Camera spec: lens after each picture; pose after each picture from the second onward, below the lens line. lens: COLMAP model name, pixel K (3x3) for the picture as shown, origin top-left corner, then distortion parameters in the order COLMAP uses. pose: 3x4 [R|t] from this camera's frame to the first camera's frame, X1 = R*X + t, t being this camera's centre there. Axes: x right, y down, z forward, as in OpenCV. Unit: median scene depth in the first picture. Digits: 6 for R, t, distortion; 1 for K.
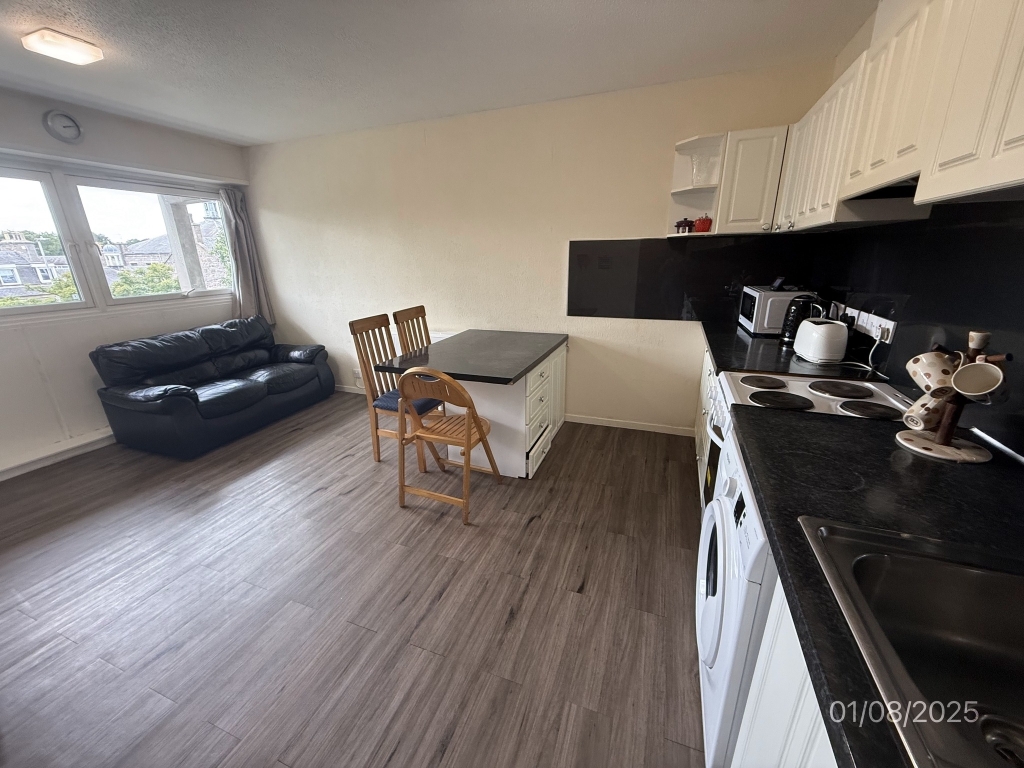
lens RADIAL K [[404.6, 0, 515.3], [0, 404.6, 384.1], [0, 0, 1]] dist [-0.001654, 0.000614]
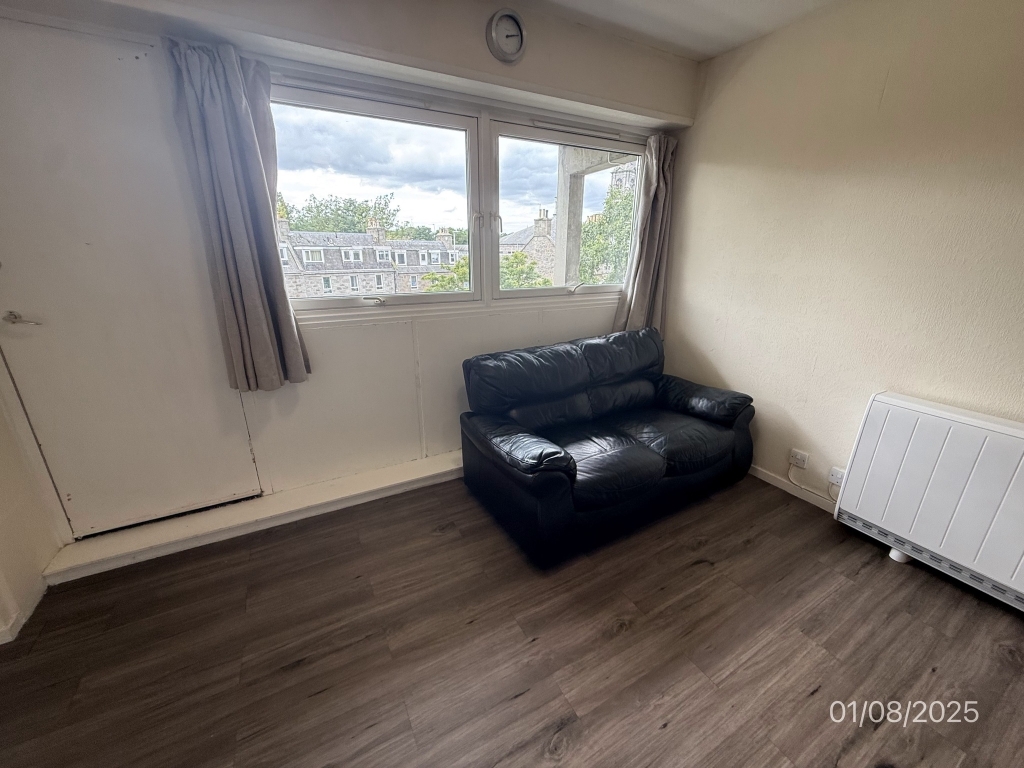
lens RADIAL K [[404.6, 0, 512.5], [0, 404.6, 378.8], [0, 0, 1]] dist [-0.001654, 0.000614]
pose [[0.762001, 0.217255, -0.610045, -0.422097], [-0.216996, 0.973244, 0.075554, -0.098552], [0.610137, 0.074805, 0.788757, 0.378687]]
